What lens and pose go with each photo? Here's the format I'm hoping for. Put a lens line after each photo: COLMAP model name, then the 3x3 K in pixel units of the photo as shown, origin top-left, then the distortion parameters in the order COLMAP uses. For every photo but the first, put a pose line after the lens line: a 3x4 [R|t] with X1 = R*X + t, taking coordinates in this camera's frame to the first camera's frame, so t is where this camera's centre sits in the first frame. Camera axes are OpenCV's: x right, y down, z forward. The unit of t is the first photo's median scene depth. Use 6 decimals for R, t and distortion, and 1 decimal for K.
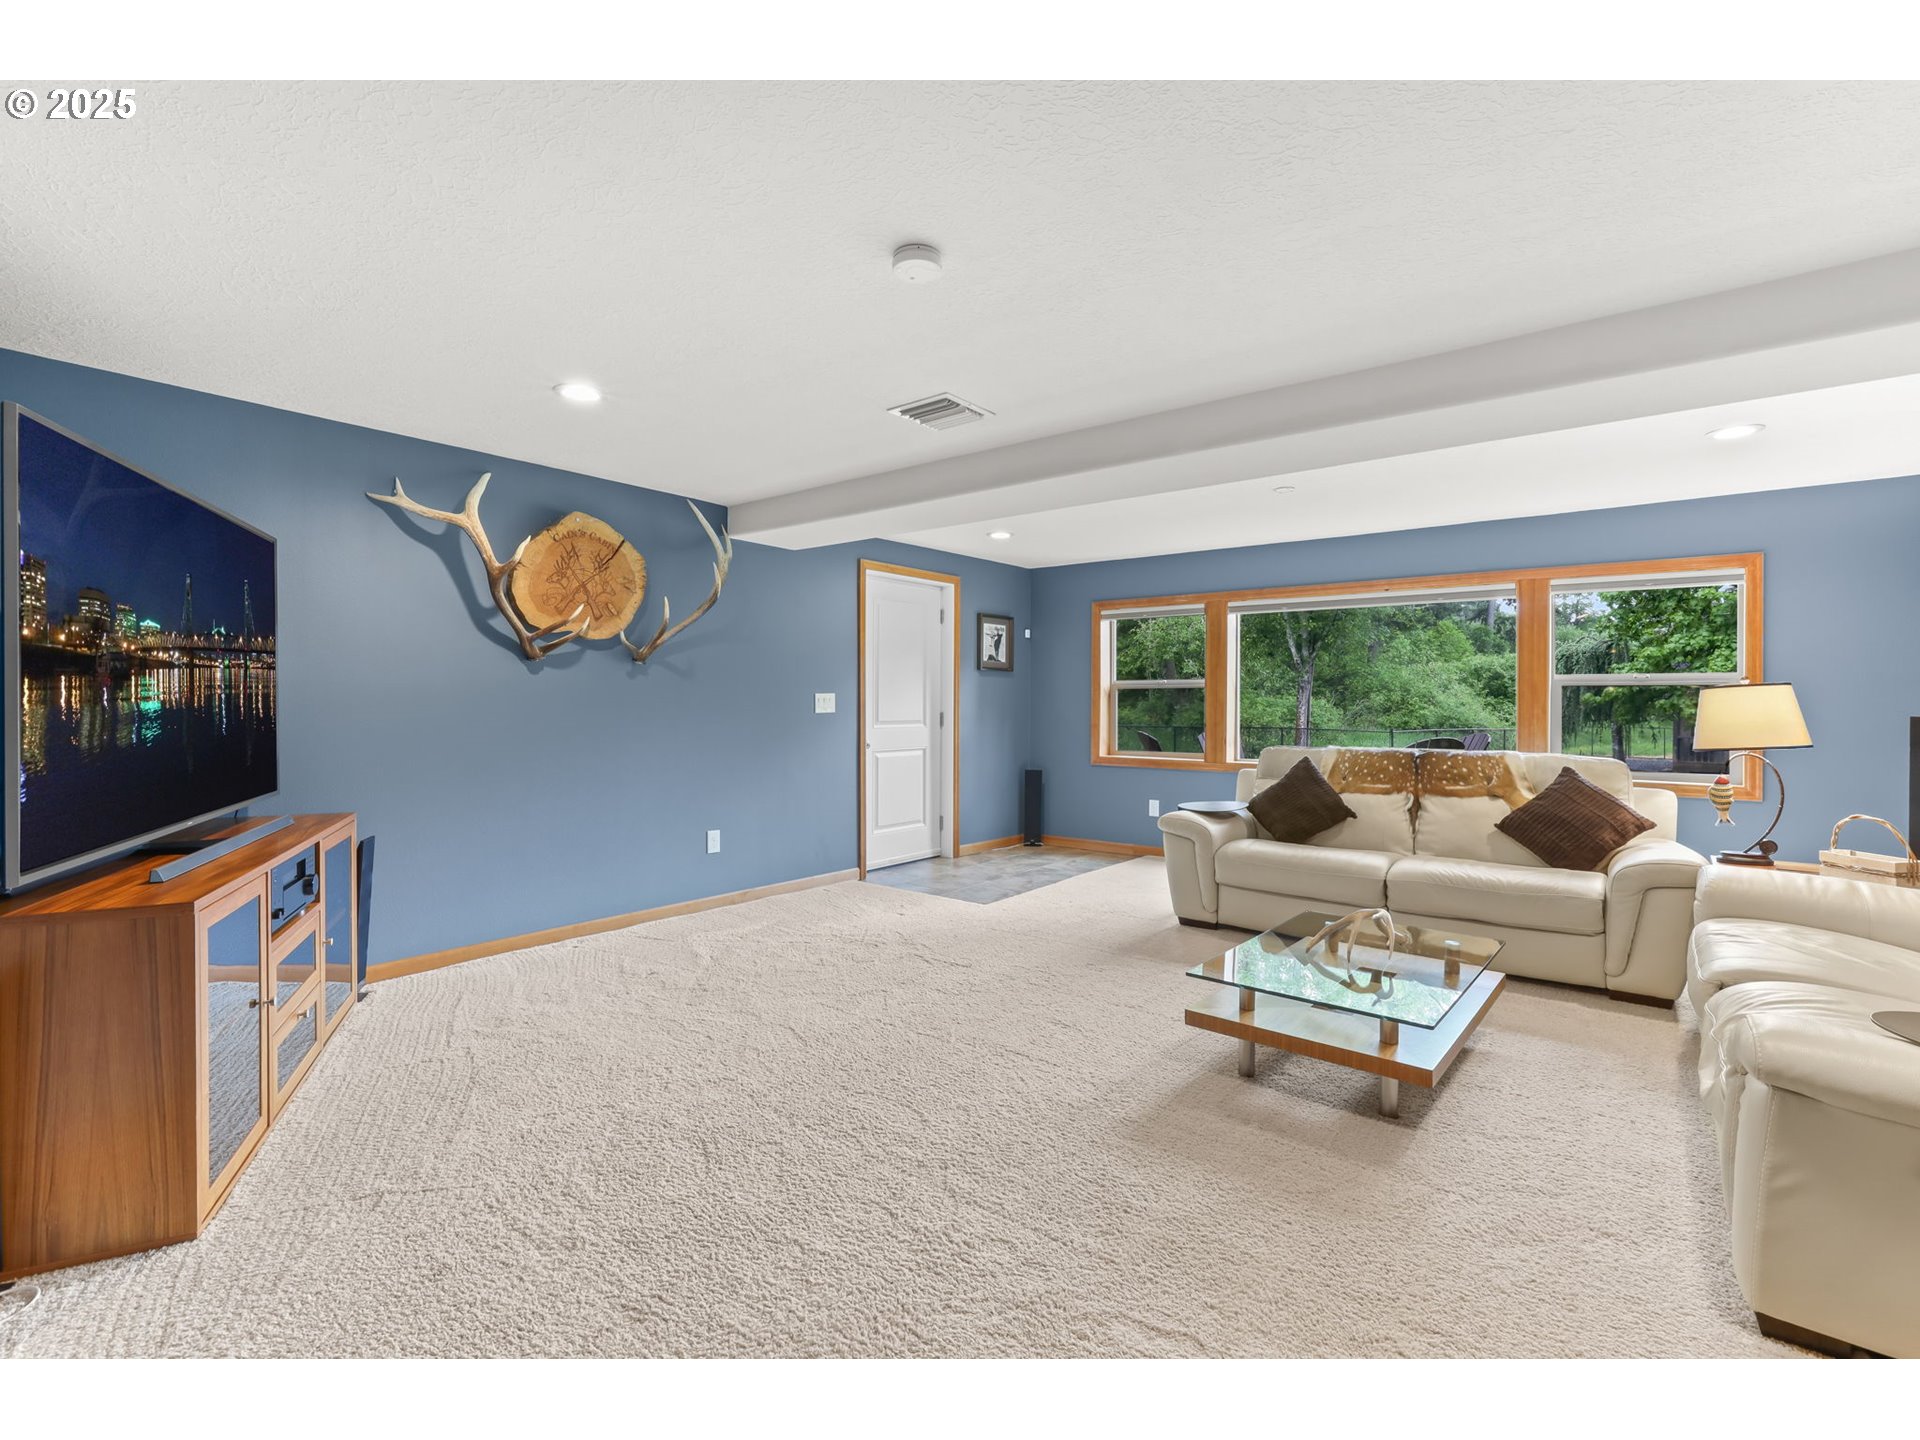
lens RADIAL K [[900.0, 0, 952.0], [0, 900.0, 714.2], [0, 0, 1]] dist [-0.003675, 0.006021]
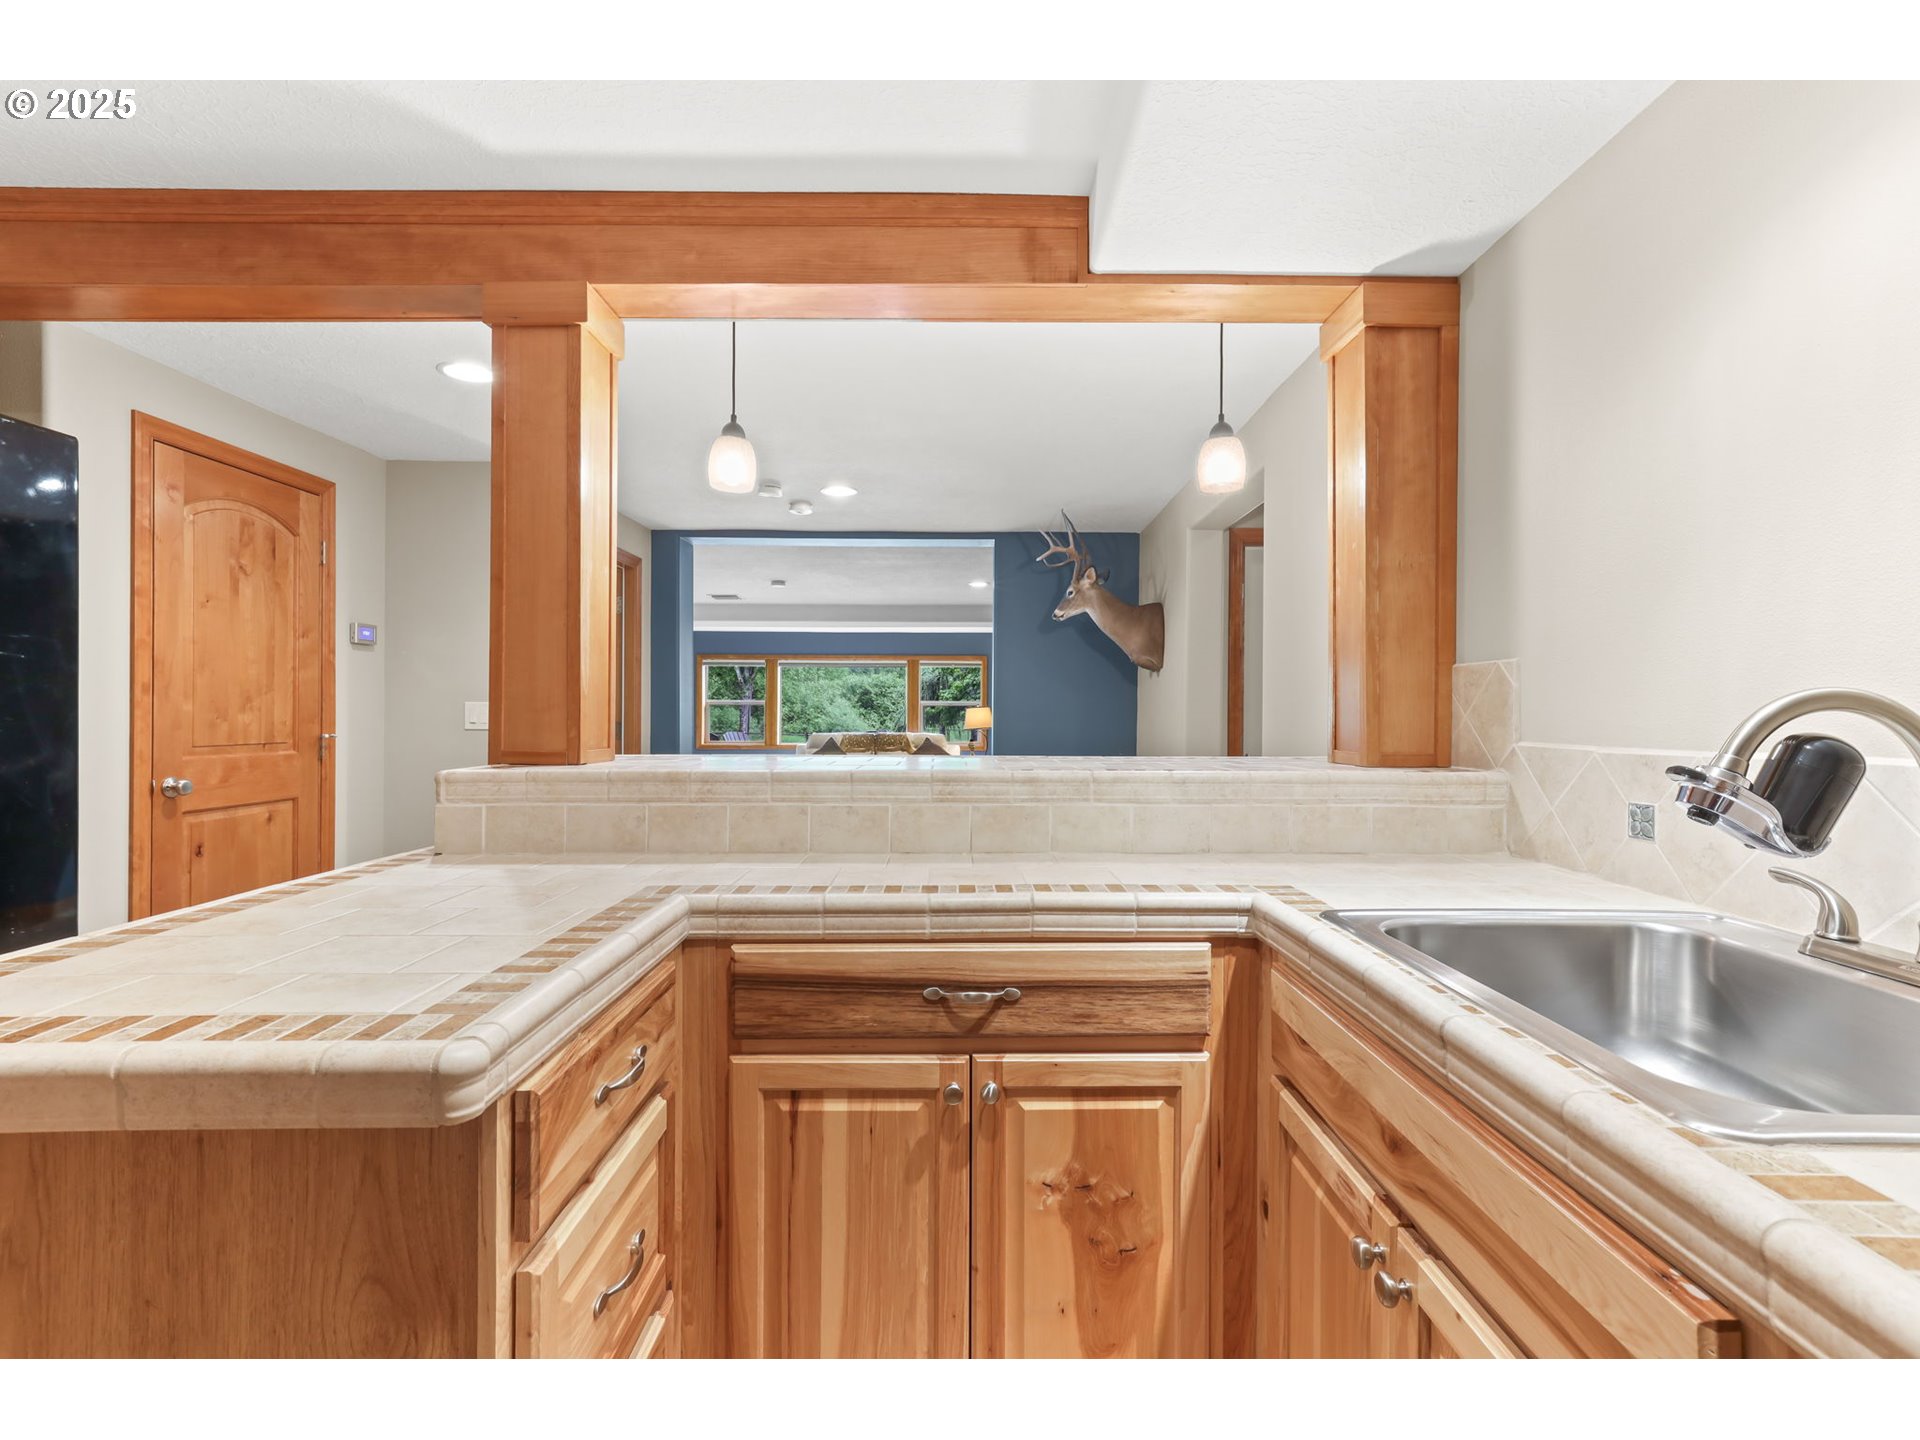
lens RADIAL K [[900.0, 0, 952.0], [0, 900.0, 714.2], [0, 0, 1]] dist [-0.003675, 0.006021]
pose [[0.798364, -0.002039, 0.602171, -0.279315], [0.009250, 0.999918, -0.008878, 0.005340], [-0.602104, 0.012658, 0.798317, -0.379393]]
